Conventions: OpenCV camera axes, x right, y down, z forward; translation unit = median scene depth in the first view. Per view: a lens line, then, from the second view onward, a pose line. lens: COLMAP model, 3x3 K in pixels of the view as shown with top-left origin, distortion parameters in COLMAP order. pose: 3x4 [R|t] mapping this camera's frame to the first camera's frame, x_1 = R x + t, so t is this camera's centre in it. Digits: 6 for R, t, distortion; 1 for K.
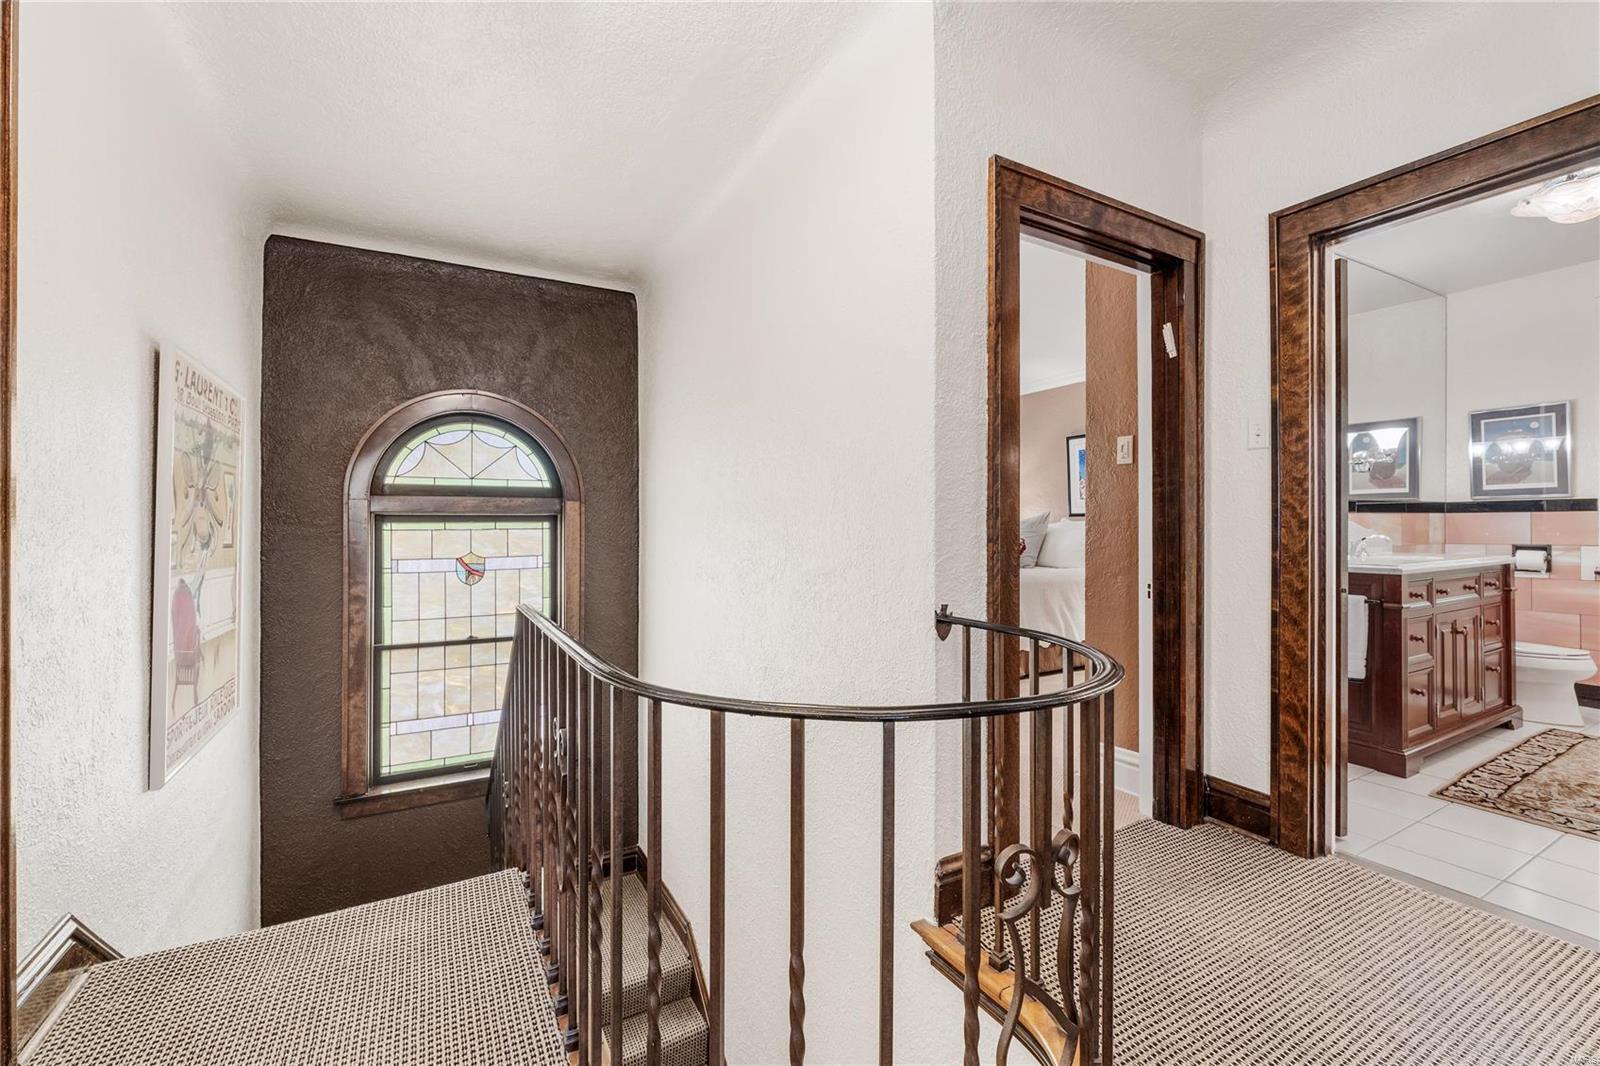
lens RADIAL K [[679.1, 0, 799.6], [0, 679.1, 526.8], [0, 0, 1]] dist [-0.001641, 0.000307]
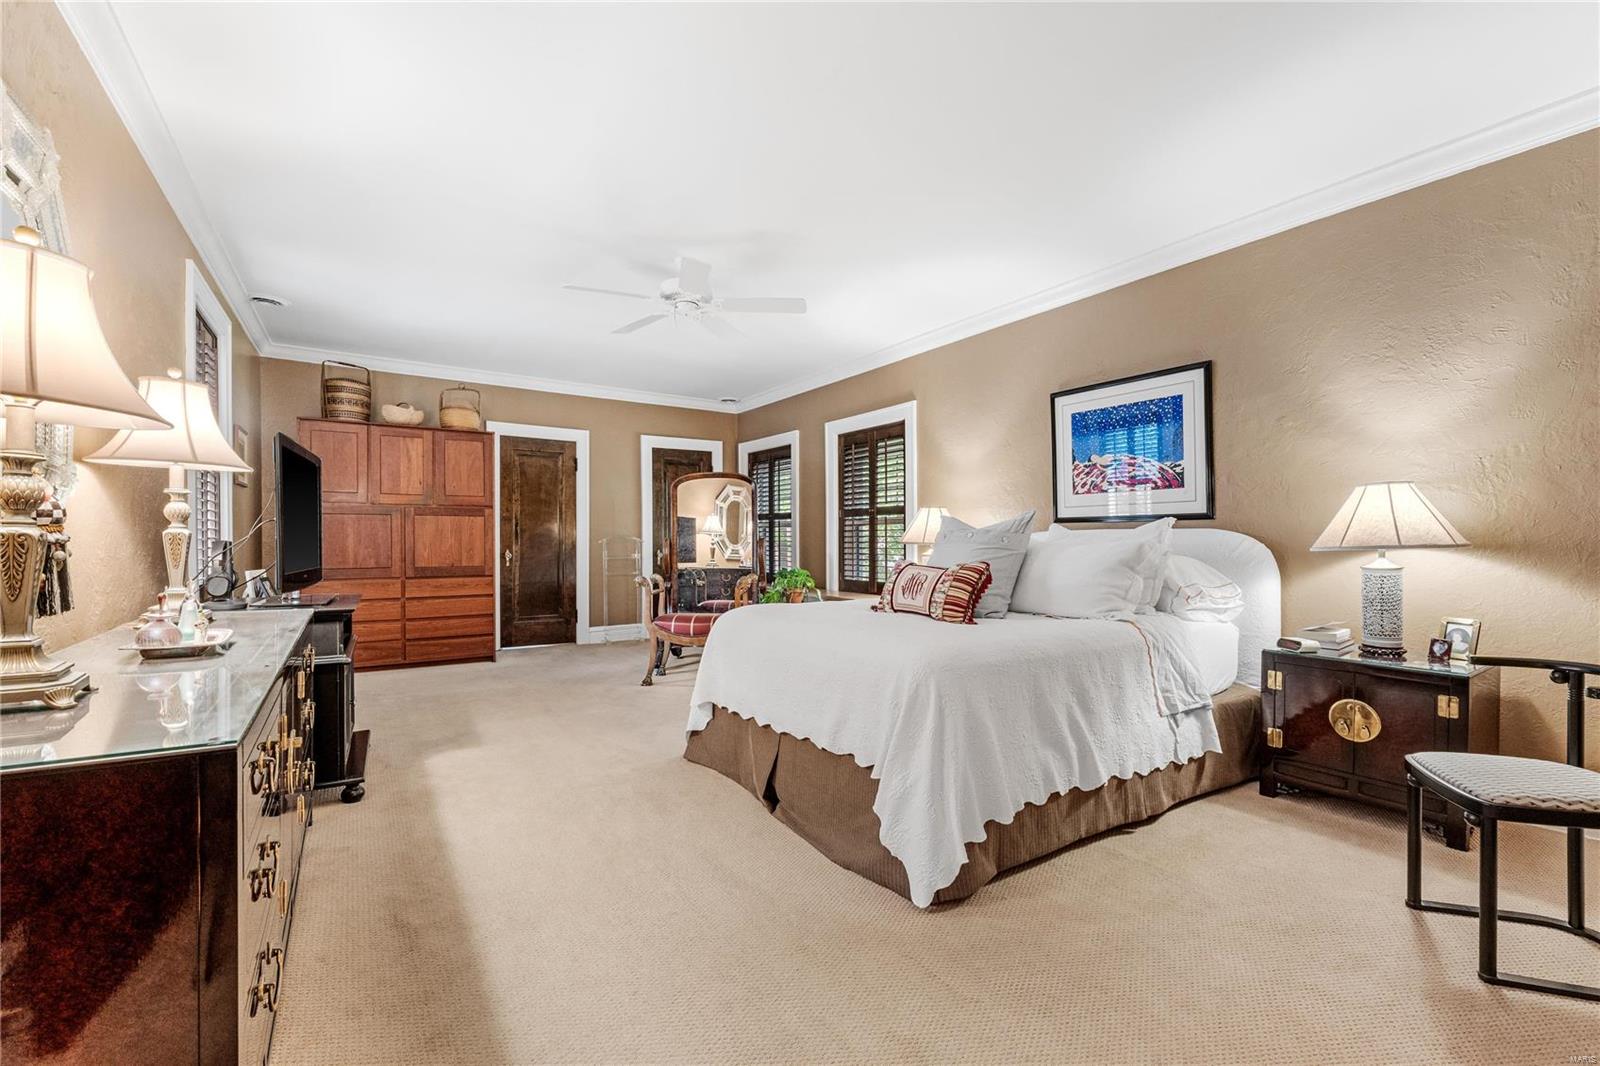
lens RADIAL K [[679.1, 0, 801.4], [0, 679.1, 537.1], [0, 0, 1]] dist [-0.001641, 0.000307]
pose [[0.997226, 0.001027, 0.074432, 0.143368], [-0.000817, 0.999996, -0.002843, -0.000066], [-0.074435, 0.002774, 0.997222, 0.474357]]
